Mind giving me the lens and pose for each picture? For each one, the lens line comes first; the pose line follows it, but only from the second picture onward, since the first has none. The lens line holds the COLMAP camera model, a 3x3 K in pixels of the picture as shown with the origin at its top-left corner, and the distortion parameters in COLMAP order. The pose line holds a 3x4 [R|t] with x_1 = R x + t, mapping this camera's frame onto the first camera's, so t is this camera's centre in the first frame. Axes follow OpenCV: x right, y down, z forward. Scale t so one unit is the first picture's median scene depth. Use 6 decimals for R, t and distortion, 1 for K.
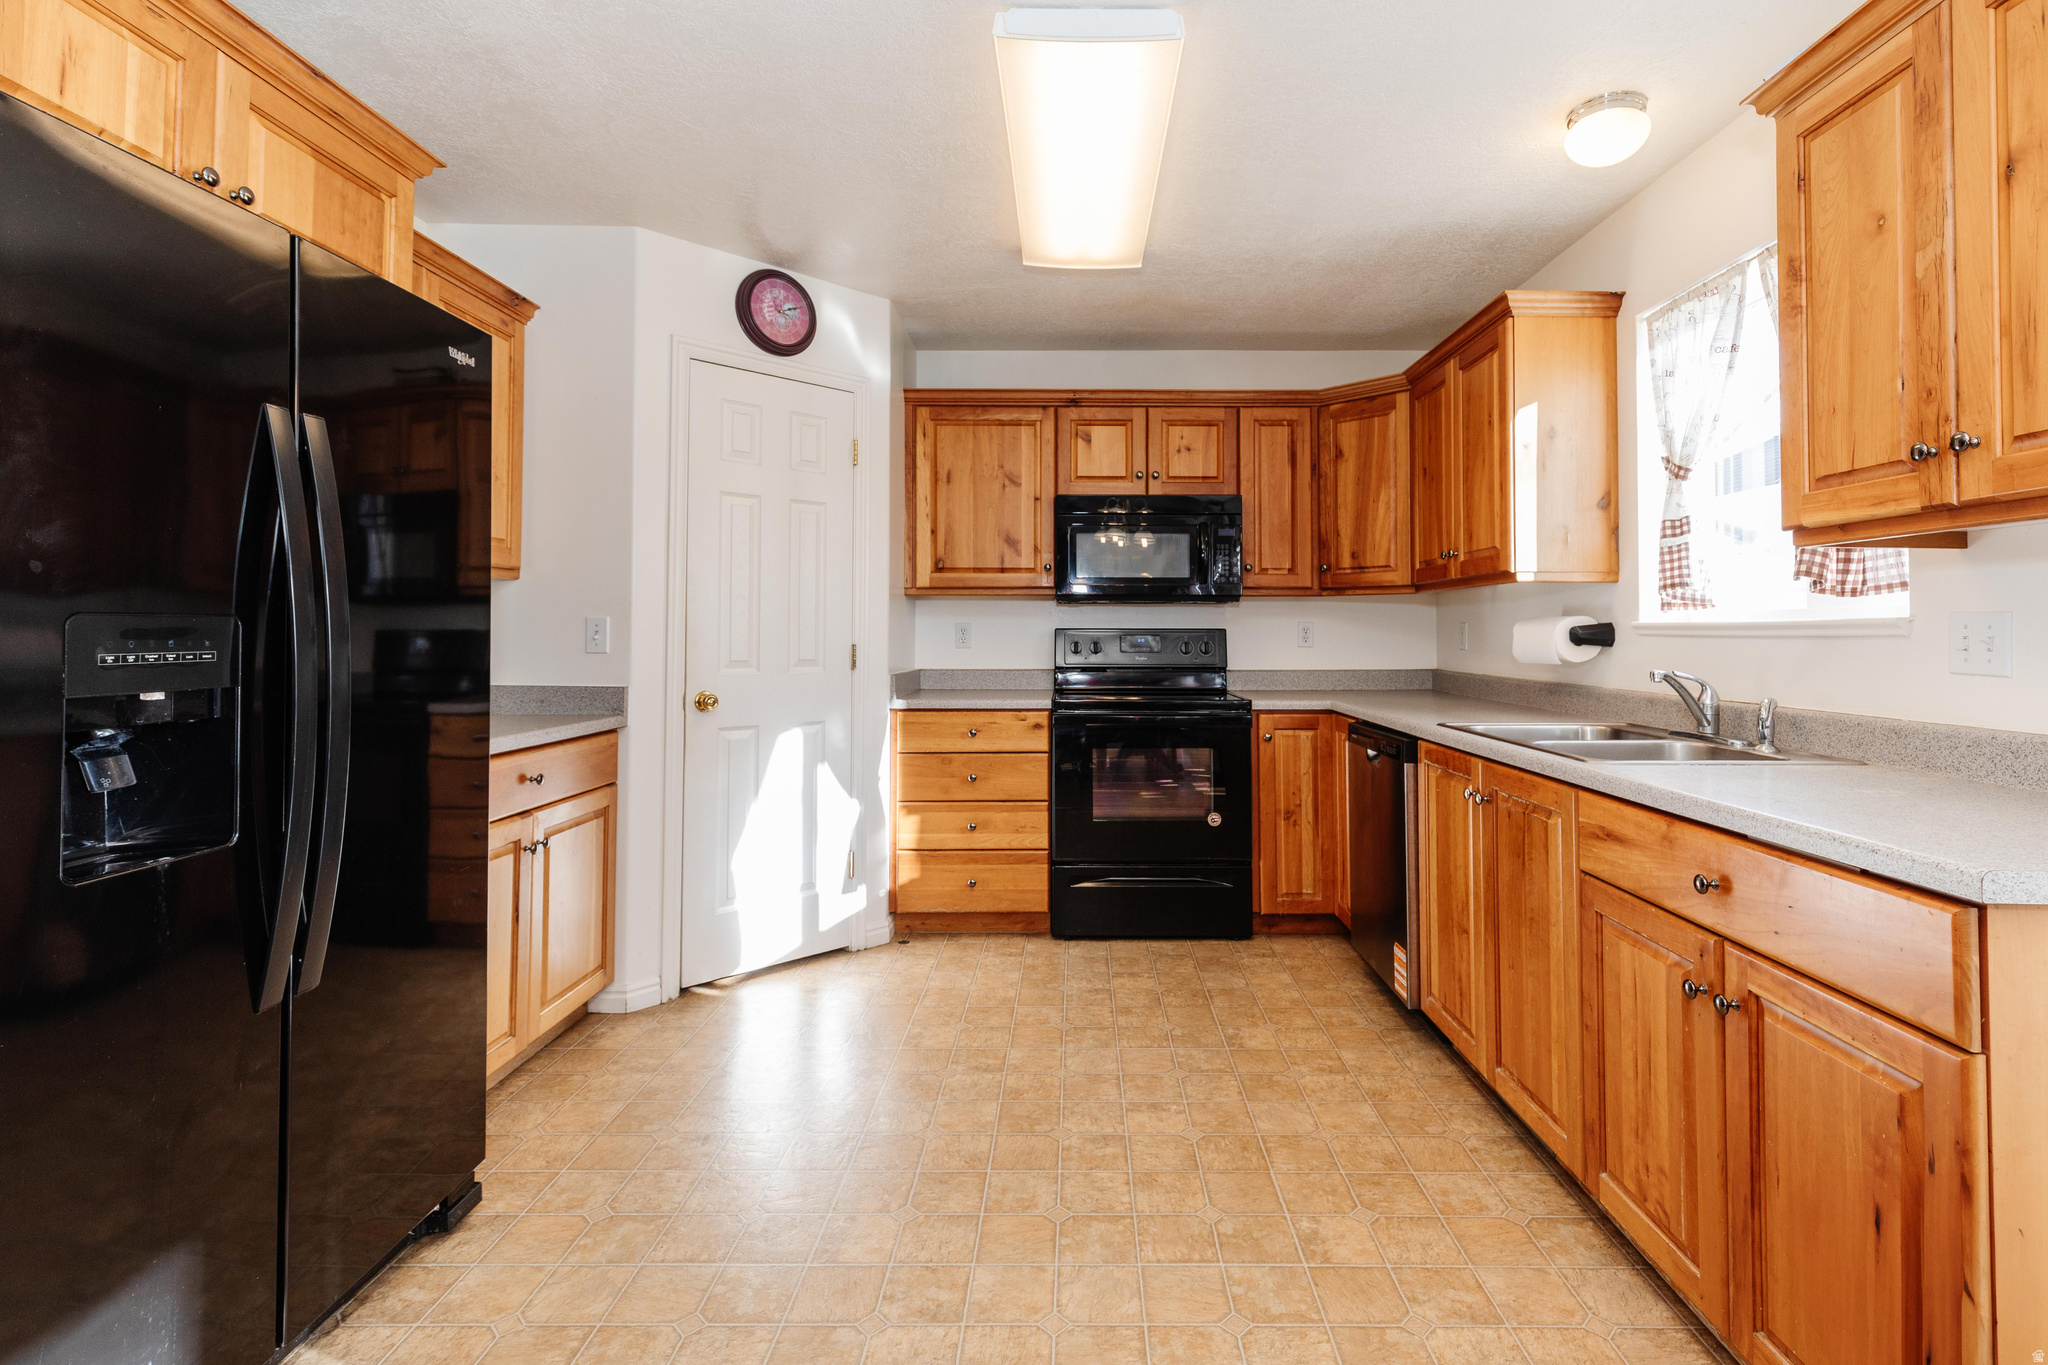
lens RADIAL K [[952.8, 0, 1087.4], [0, 952.8, 604.6], [0, 0, 1]] dist [0.013201, -0.004695]
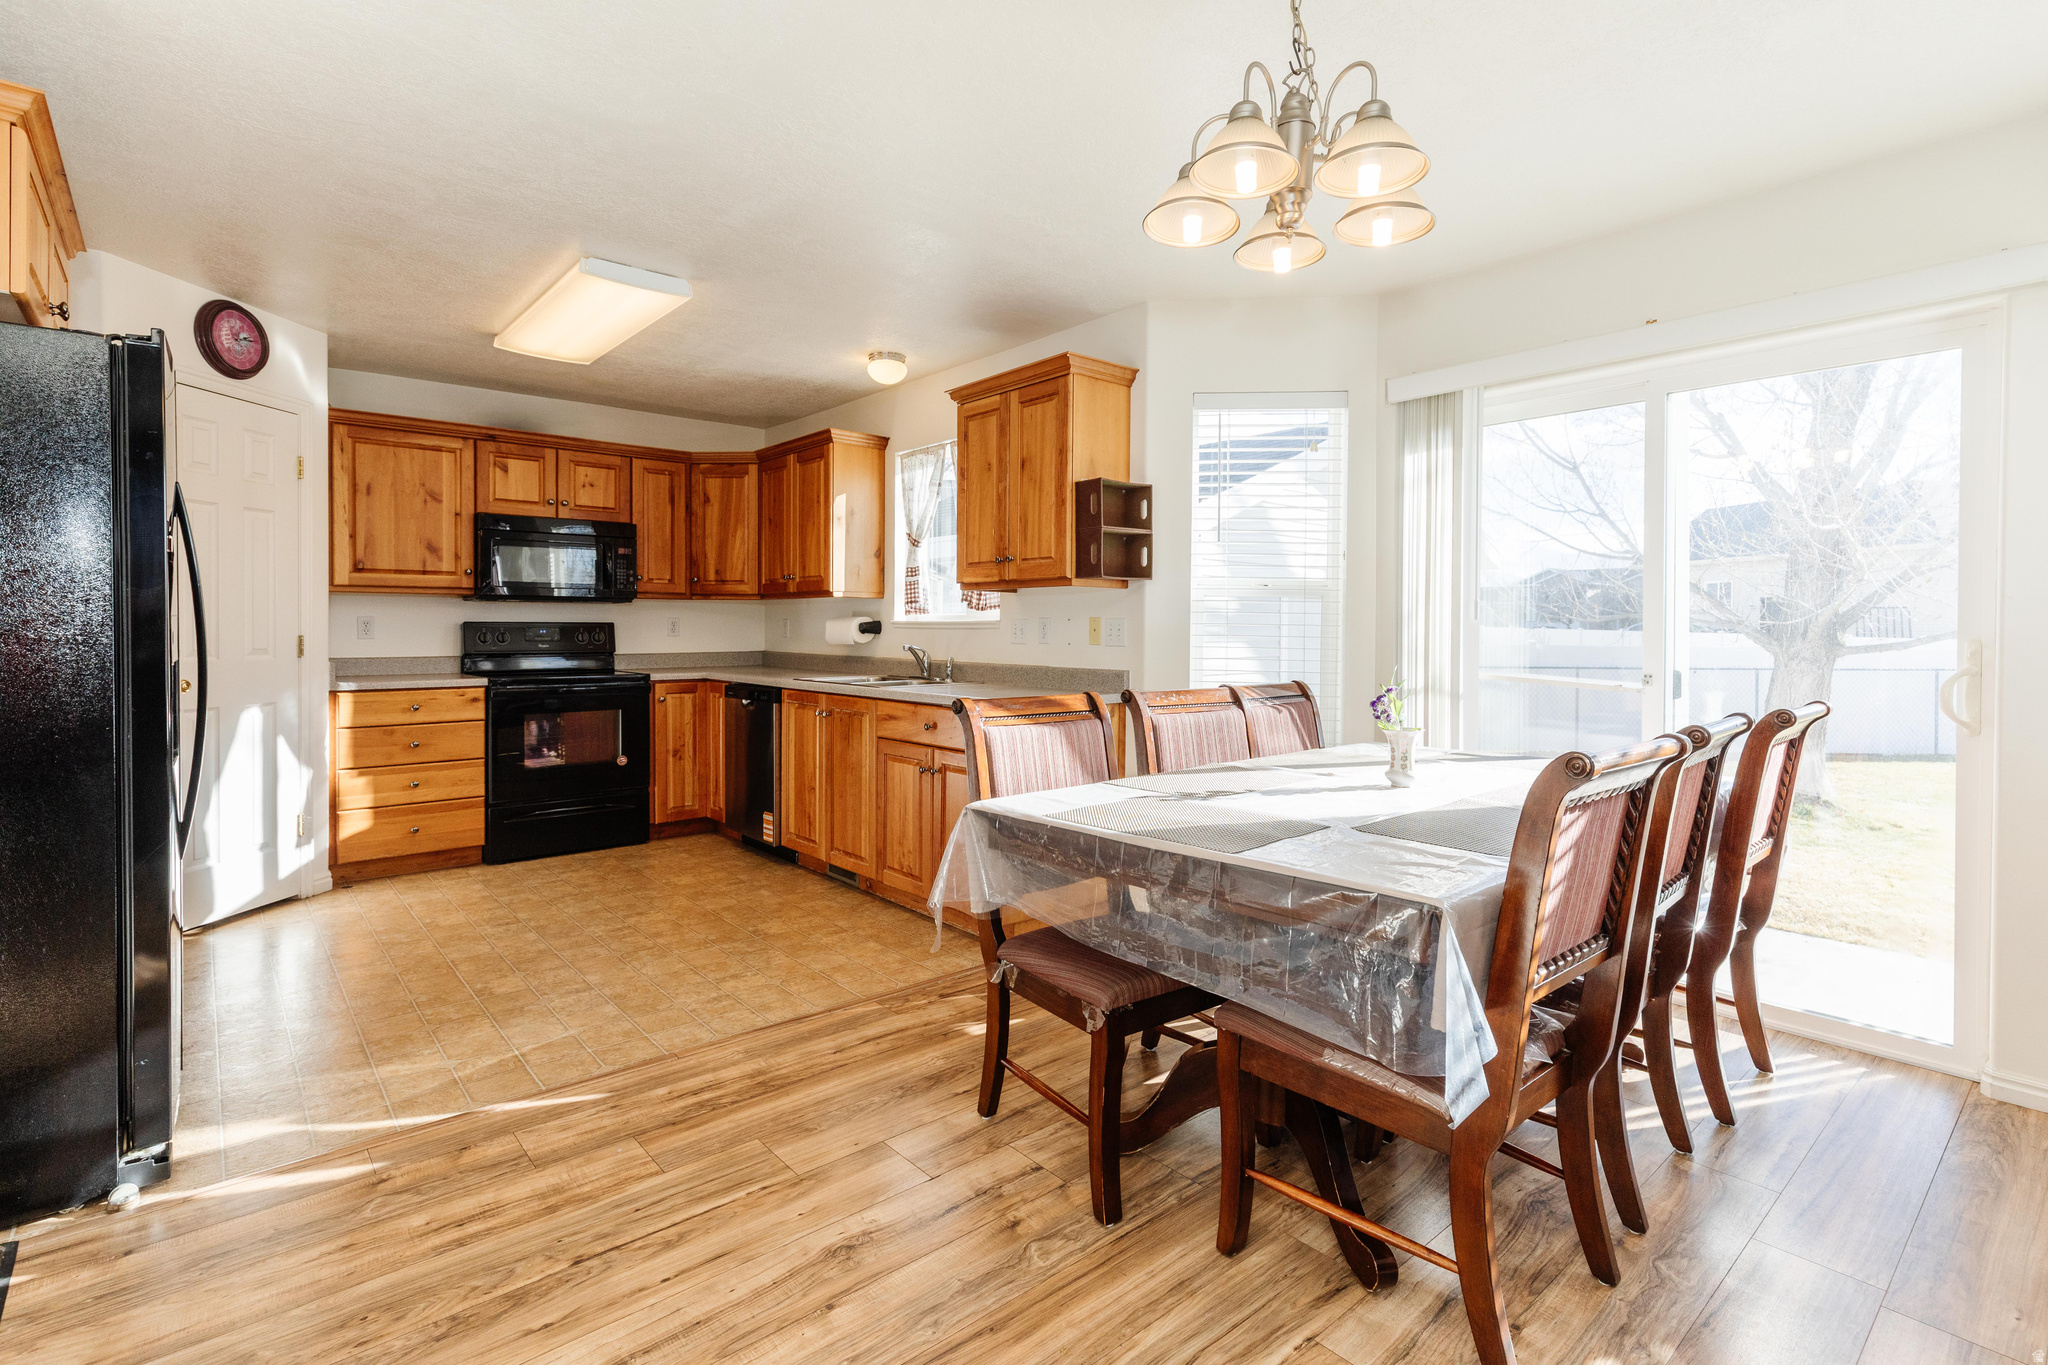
lens RADIAL K [[952.8, 0, 1041.9], [0, 952.8, 631.4], [0, 0, 1]] dist [0.013201, -0.004695]
pose [[0.756811, -0.001550, 0.653631, -0.352015], [-0.022155, 0.999362, 0.028023, -0.016459], [-0.653258, -0.035689, 0.756294, -0.496749]]
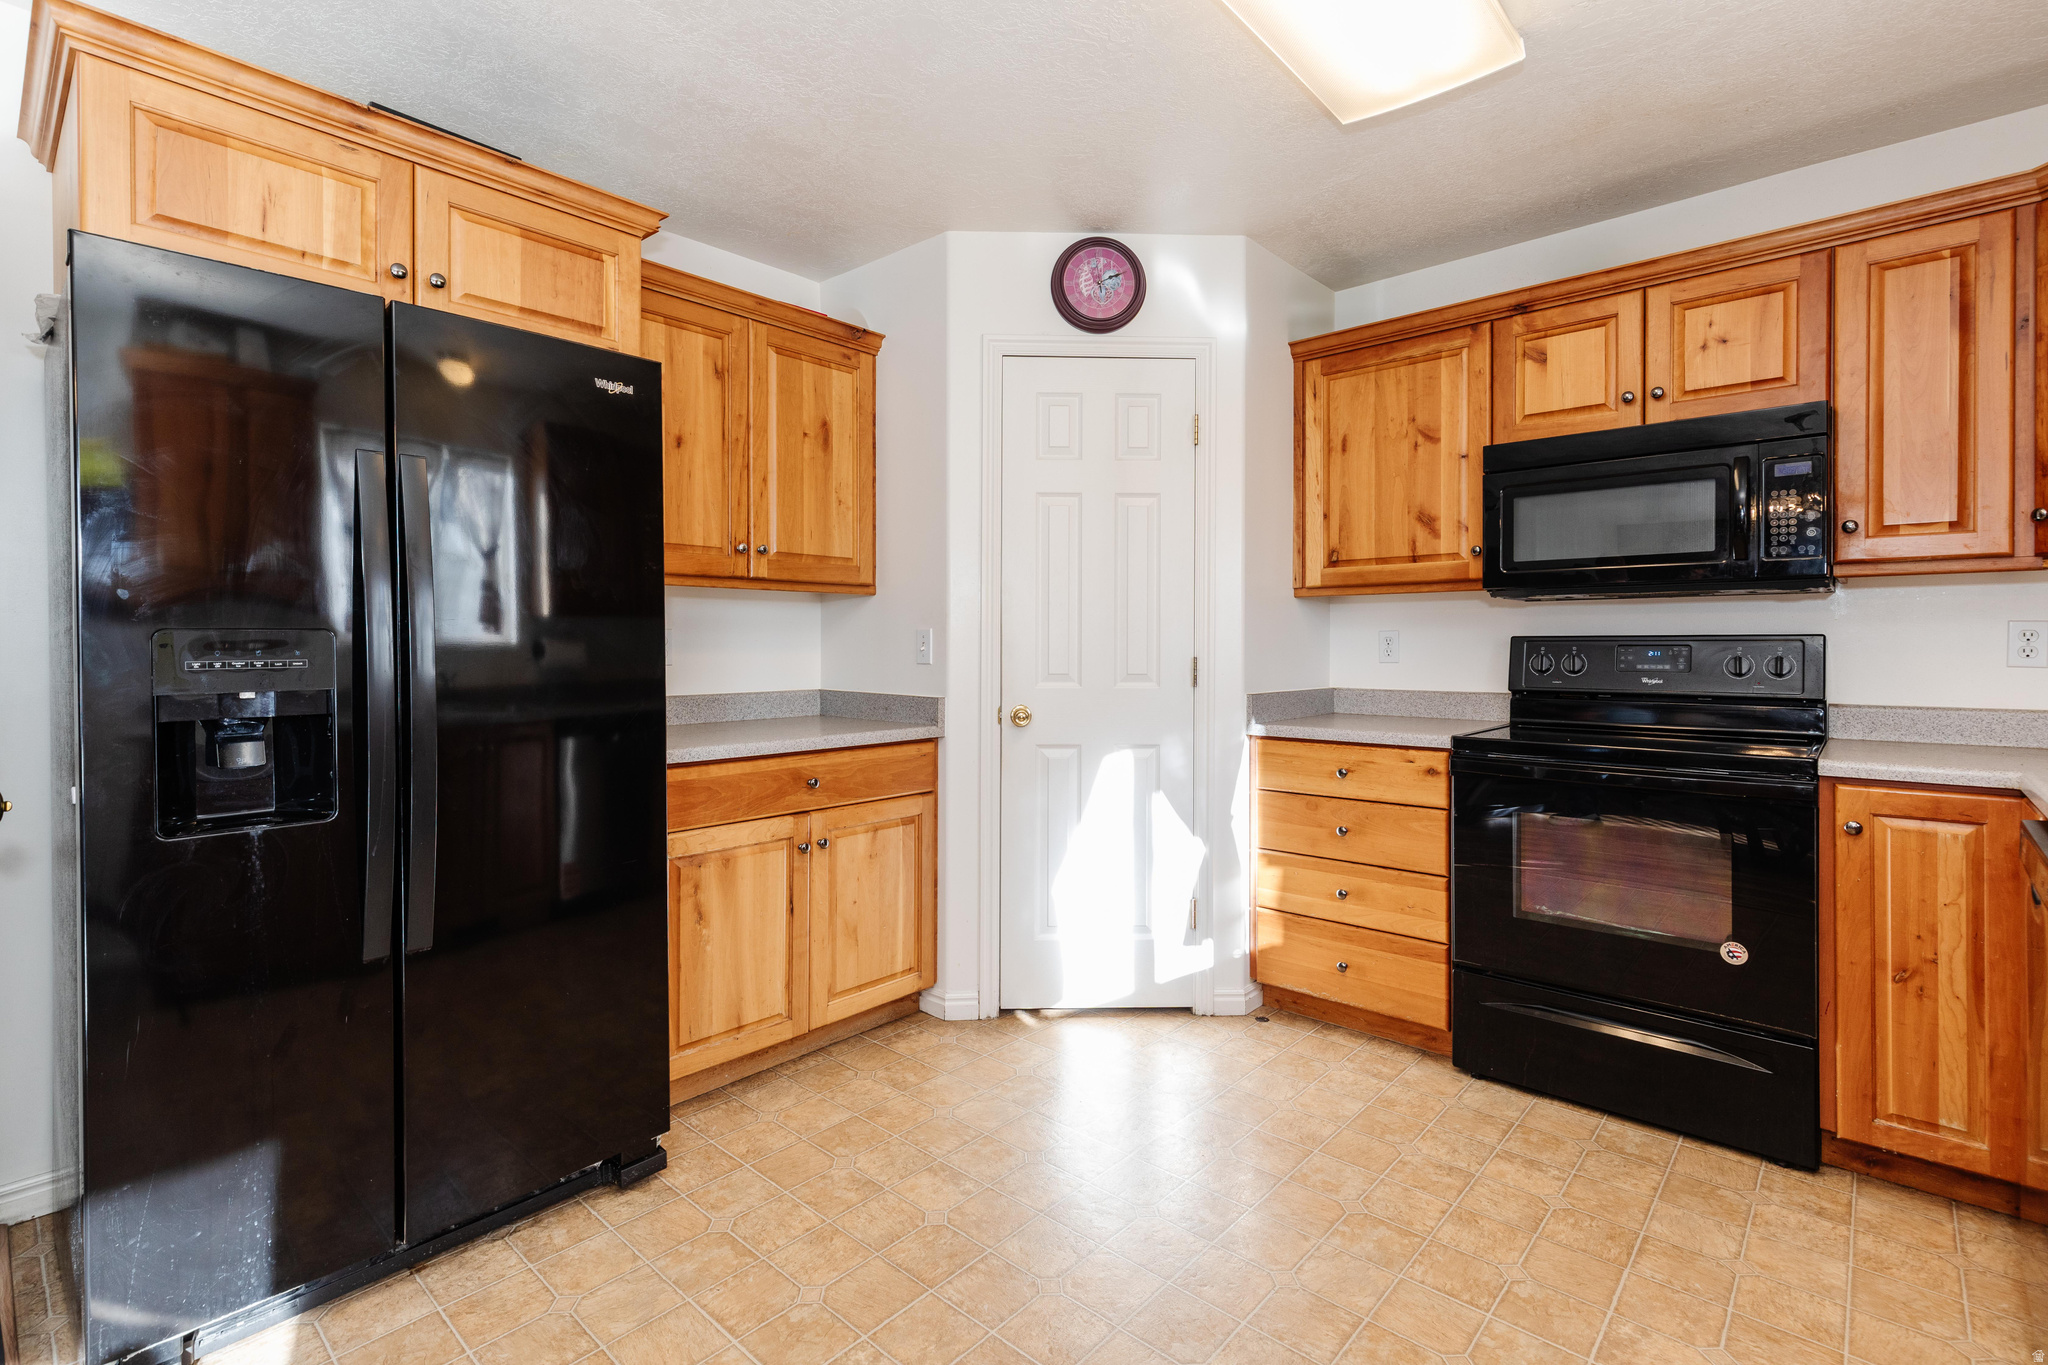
lens RADIAL K [[952.8, 0, 1041.5], [0, 952.8, 649.4], [0, 0, 1]] dist [0.013201, -0.004695]
pose [[0.738319, 0.000725, -0.674451, 0.245893], [0.022820, 0.999400, 0.026054, 0.010628], [0.674065, -0.034627, 0.737860, 0.305484]]
